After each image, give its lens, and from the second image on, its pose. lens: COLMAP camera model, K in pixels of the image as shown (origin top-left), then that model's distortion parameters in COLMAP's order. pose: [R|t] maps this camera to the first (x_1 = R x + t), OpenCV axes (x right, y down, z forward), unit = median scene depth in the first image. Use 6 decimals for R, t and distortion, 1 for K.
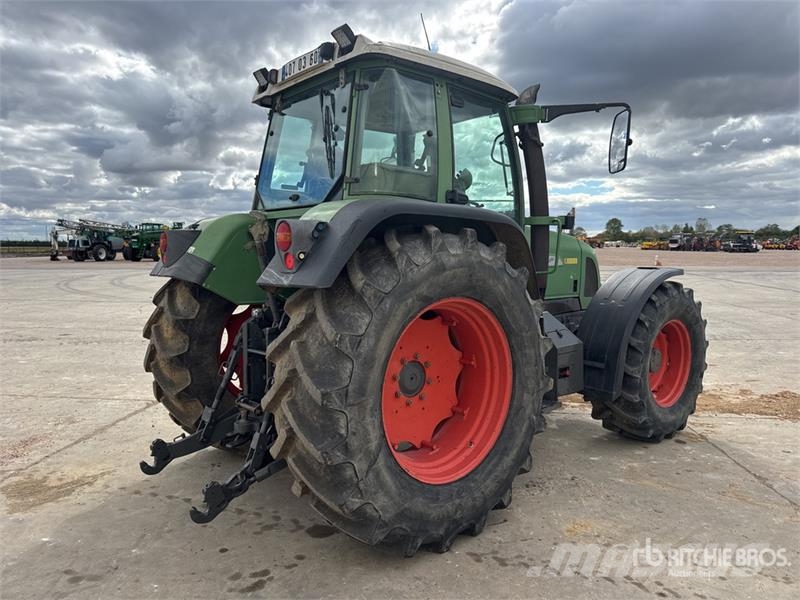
lens RADIAL K [[559.0, 0, 400.0], [0, 559.0, 300.0], [0, 0, 1]] dist [0.047683, -0.070965]
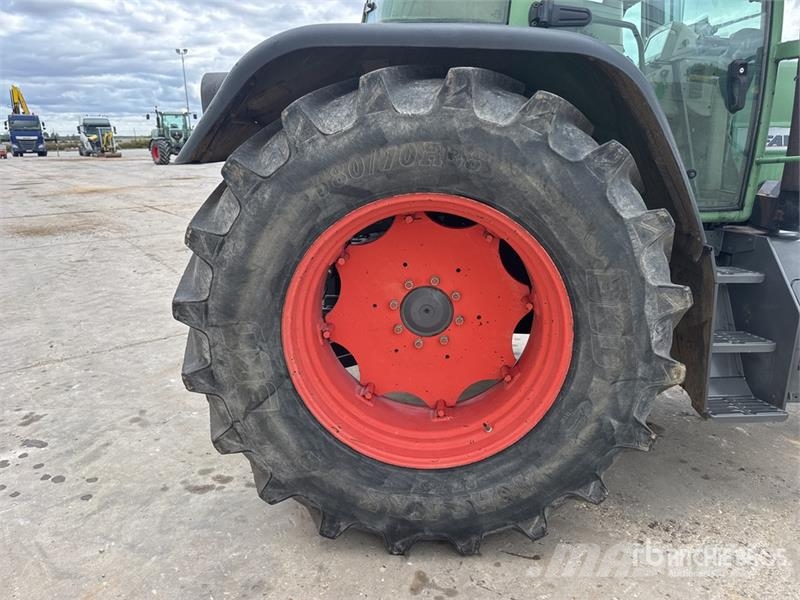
lens RADIAL K [[559.0, 0, 400.0], [0, 559.0, 300.0], [0, 0, 1]] dist [0.047683, -0.070965]
pose [[0.717136, 0.194108, -0.669356, 0.509223], [-0.056180, 0.973406, 0.222089, -0.024423], [0.694665, -0.121664, 0.708970, 0.549895]]
